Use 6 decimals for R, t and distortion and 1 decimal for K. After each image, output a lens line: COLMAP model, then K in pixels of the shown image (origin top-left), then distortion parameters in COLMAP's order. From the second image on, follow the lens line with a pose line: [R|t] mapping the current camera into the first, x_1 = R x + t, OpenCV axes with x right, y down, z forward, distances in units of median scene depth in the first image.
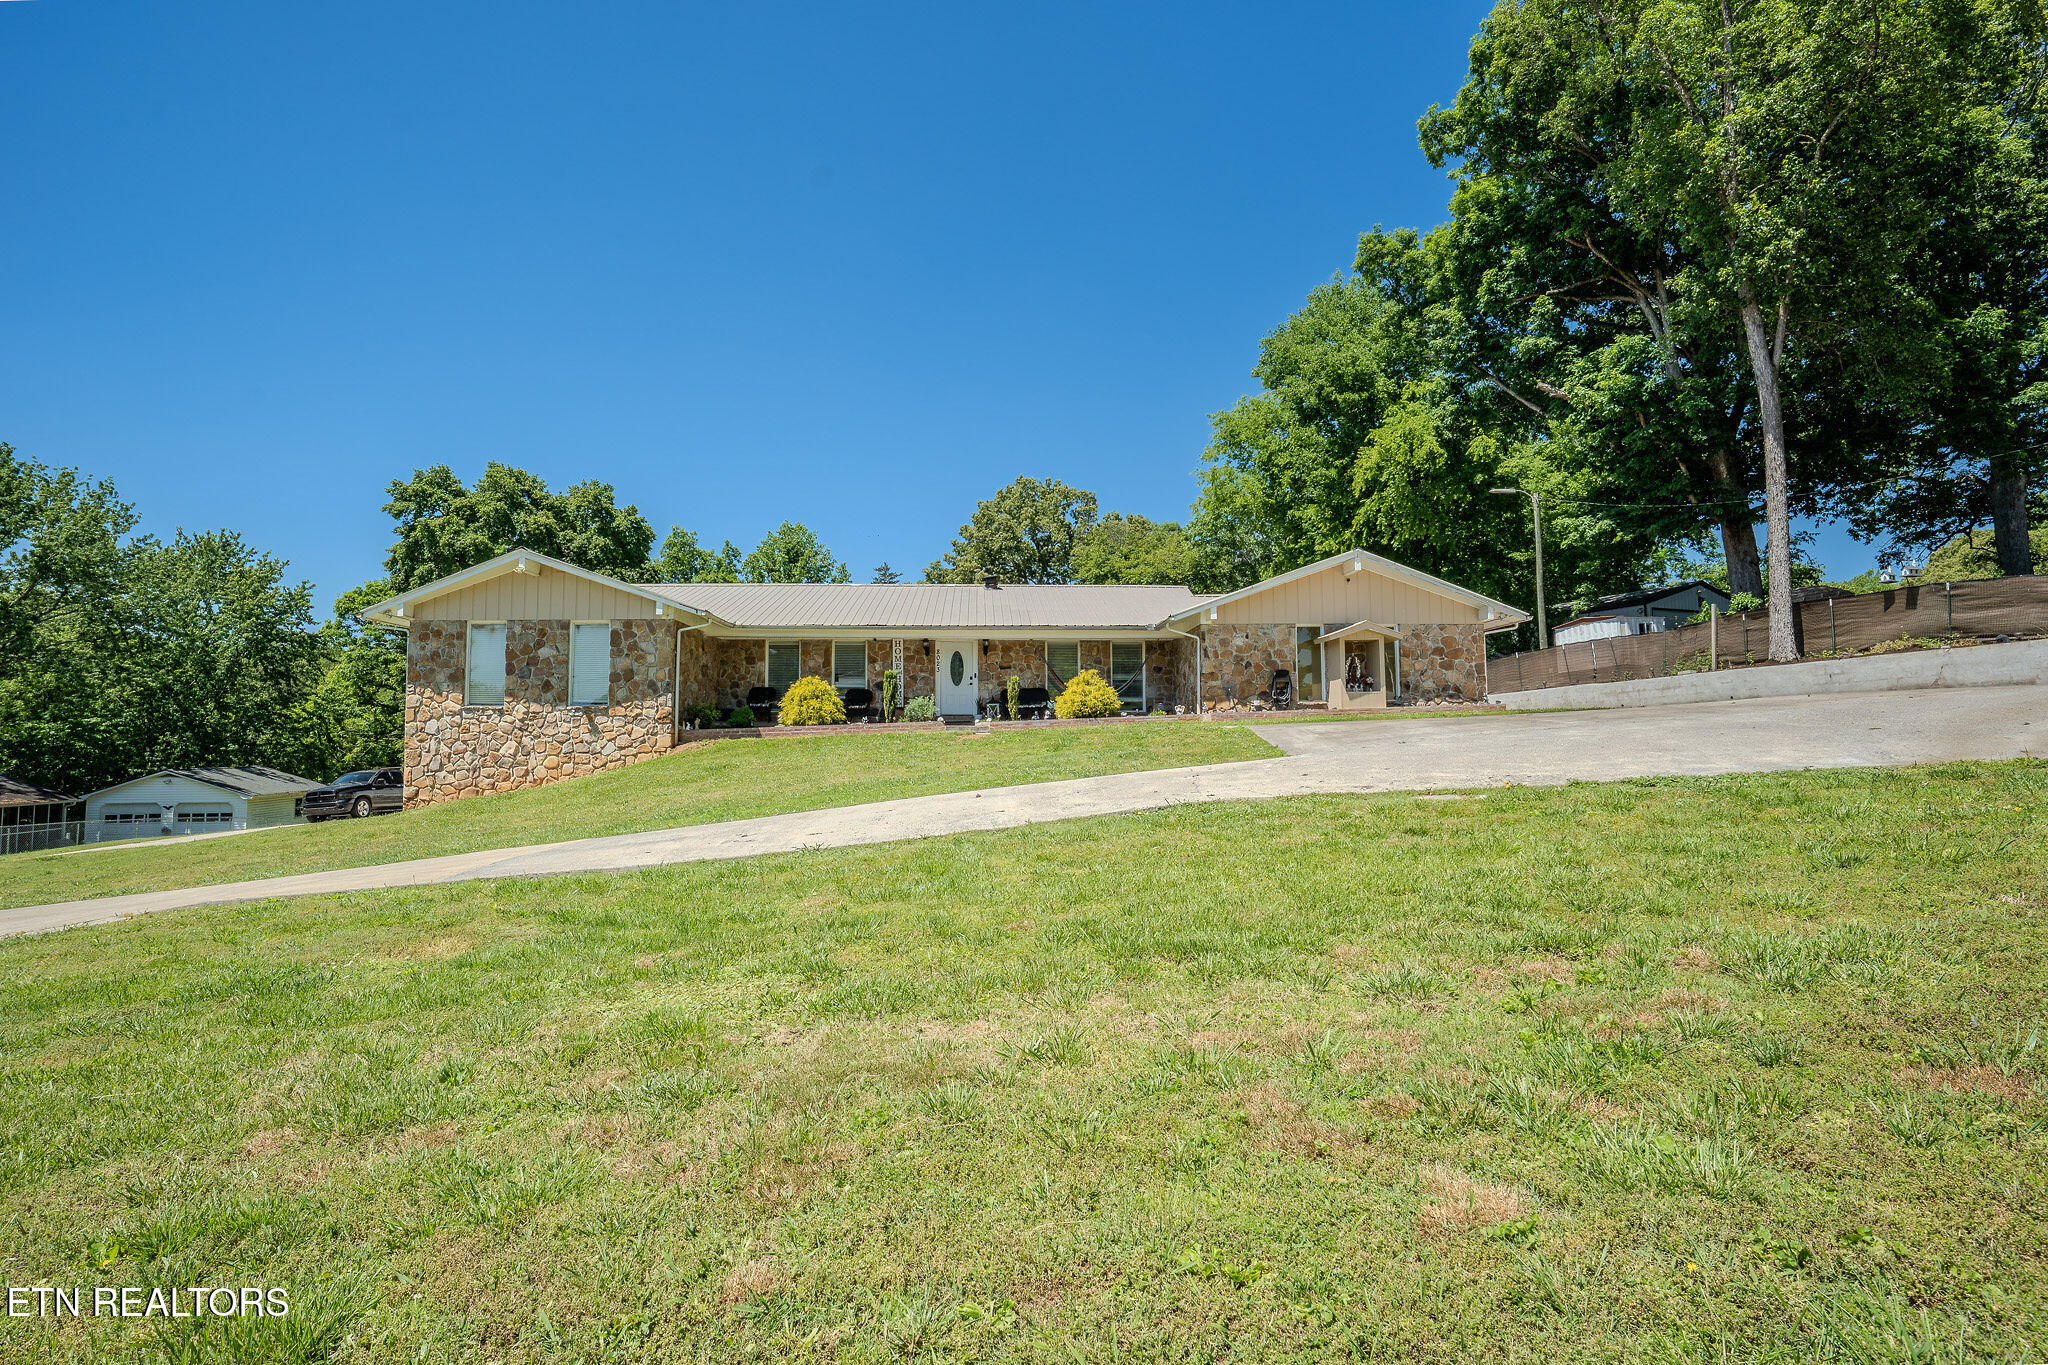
lens RADIAL K [[939.1, 0, 1023.7], [0, 939.1, 684.8], [0, 0, 1]] dist [-0.060890, 0.019325]
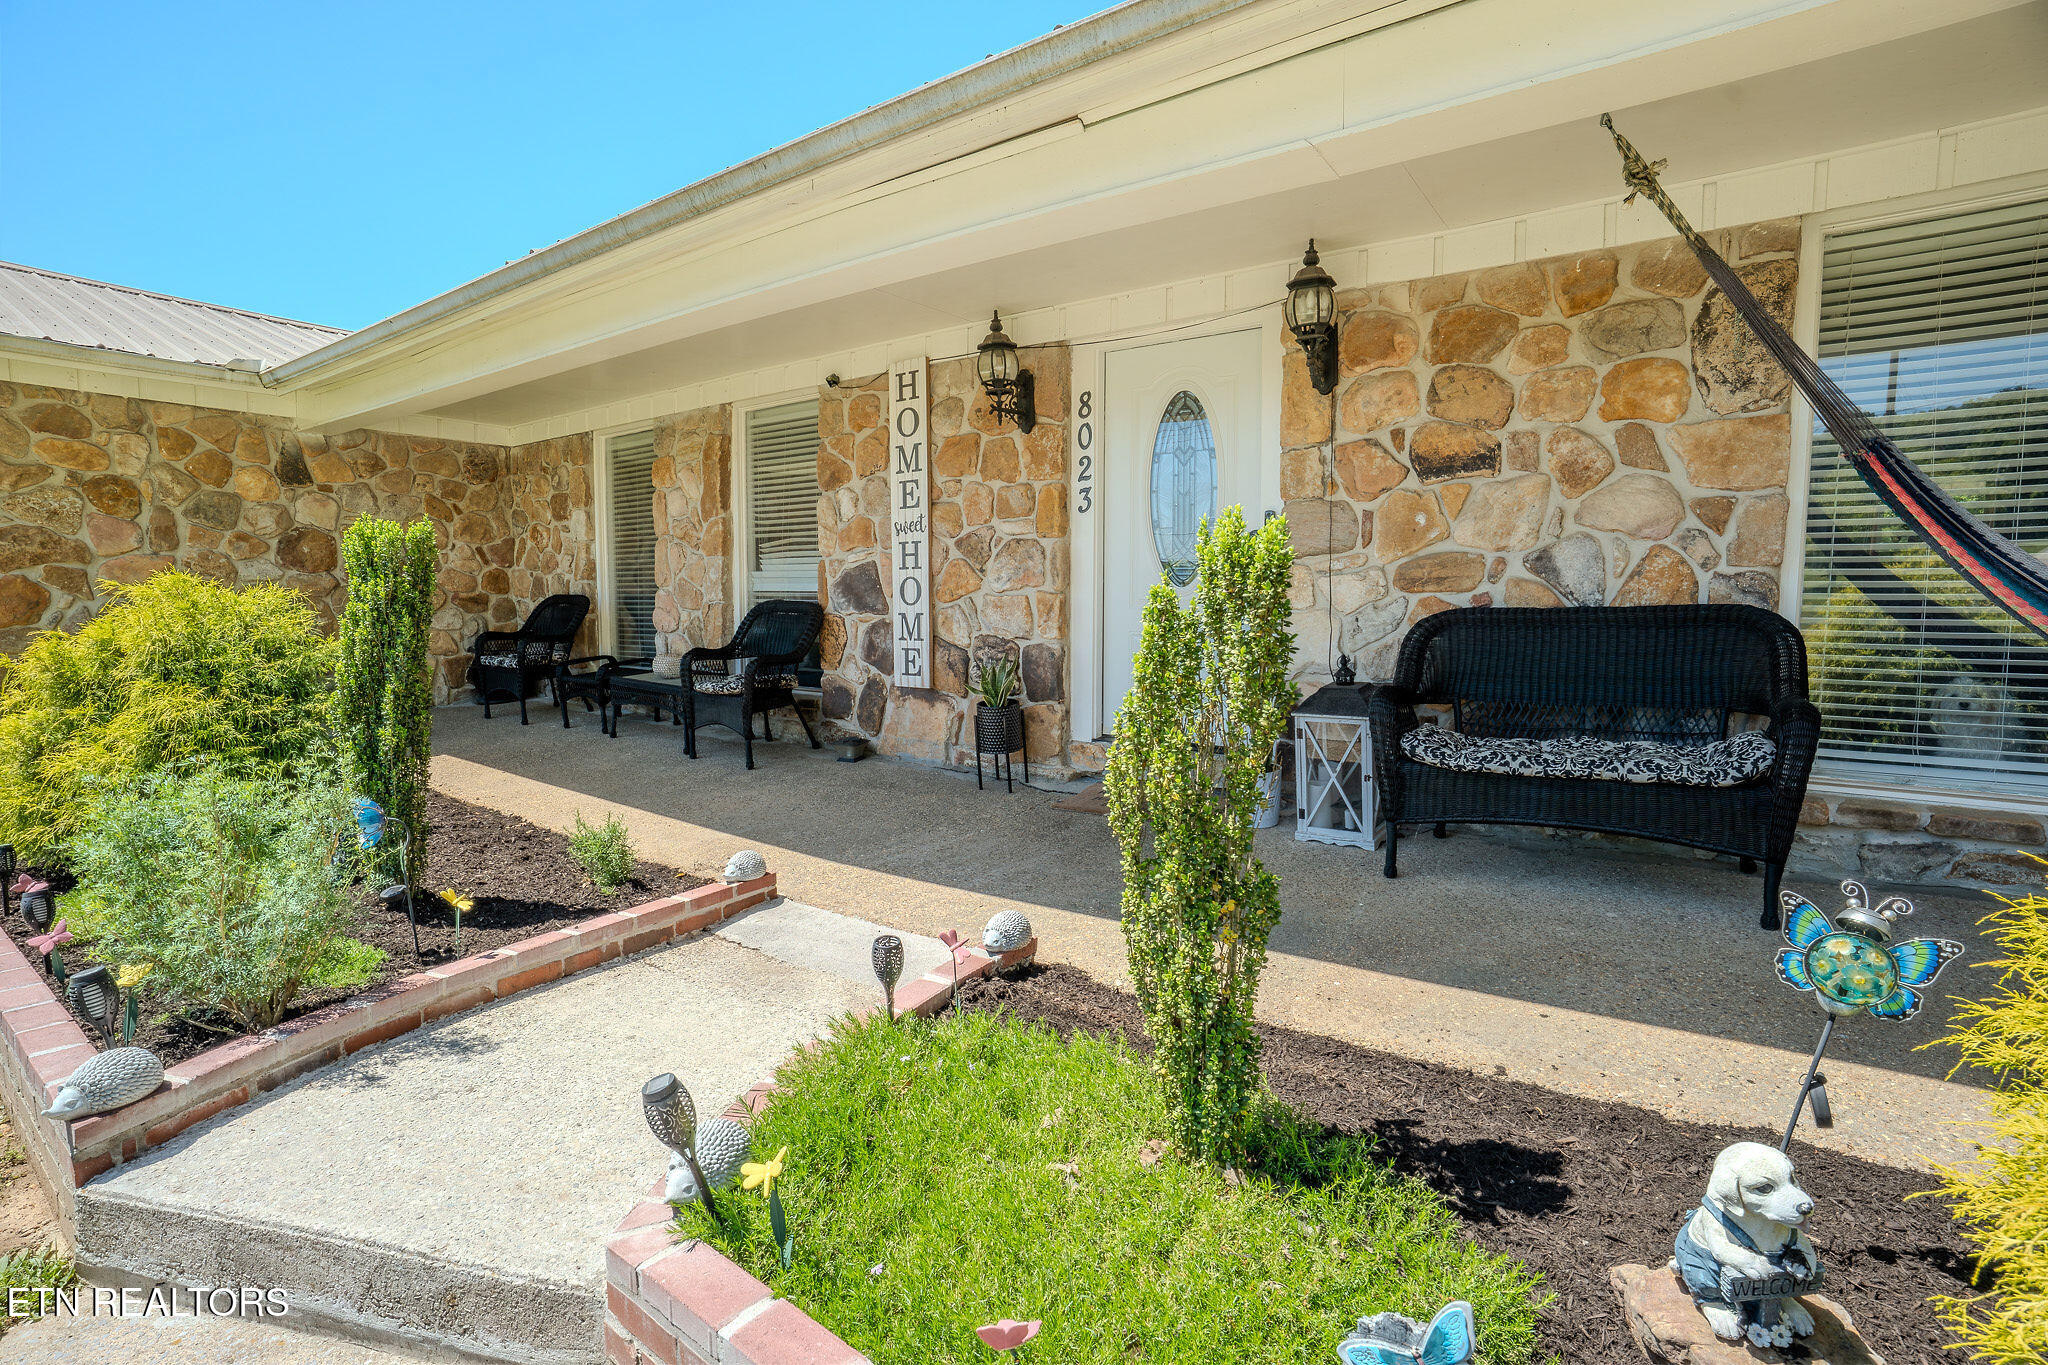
lens RADIAL K [[939.1, 0, 1010.2], [0, 939.1, 691.2], [0, 0, 1]] dist [-0.060890, 0.019325]
pose [[0.777270, 0.067991, -0.625482, 0.019777], [-0.002850, 0.994514, 0.104564, 0.002420], [0.629160, -0.079492, 0.773200, 0.843794]]
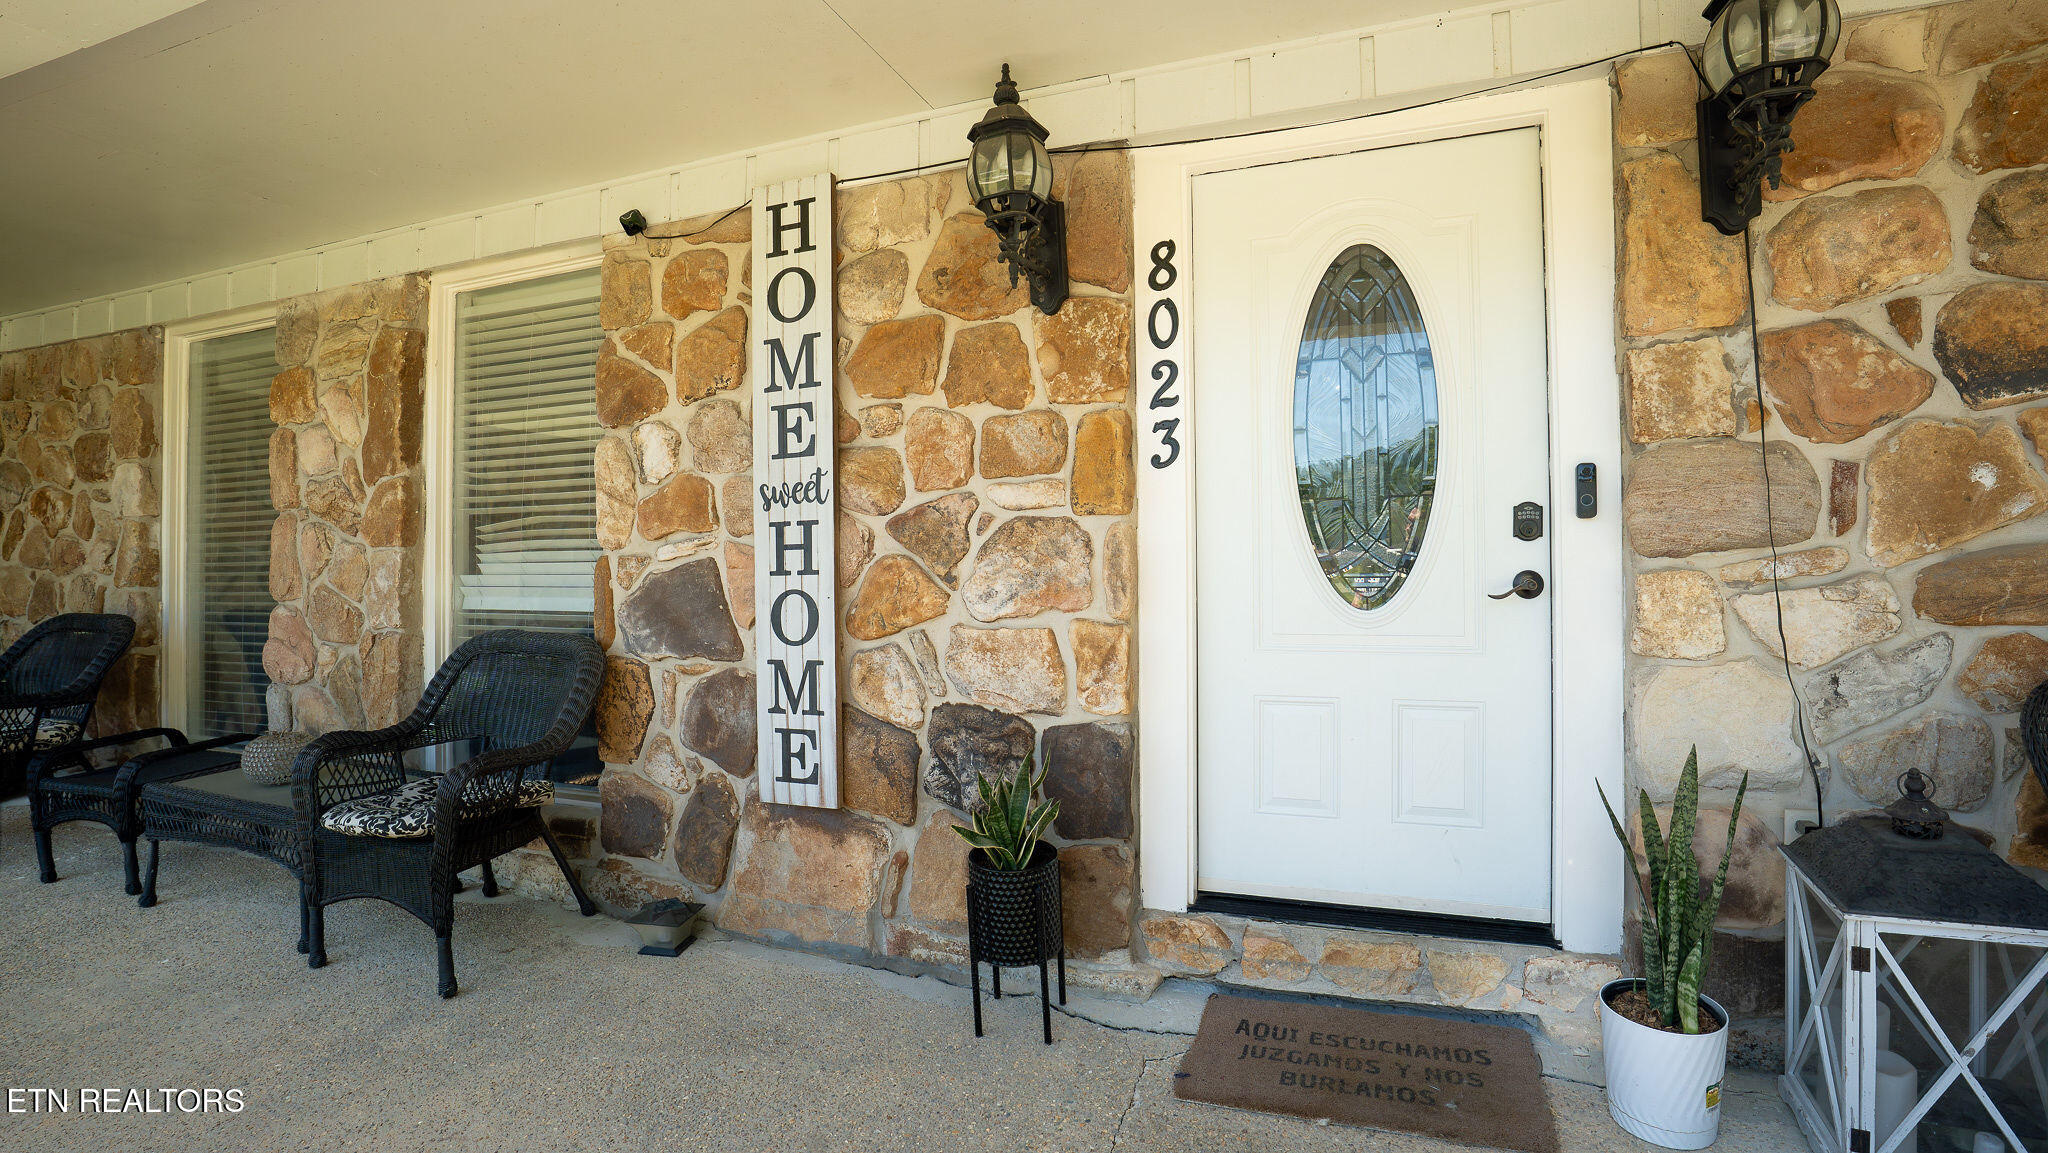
lens RADIAL K [[973.4, 0, 1029.3], [0, 973.4, 574.6], [0, 0, 1]] dist [-0.041808, 0.007813]
pose [[0.910930, -0.007348, -0.412496, -0.061686], [0.005876, 0.999971, -0.004838, -0.002170], [0.412520, 0.001983, 0.910947, 0.904699]]
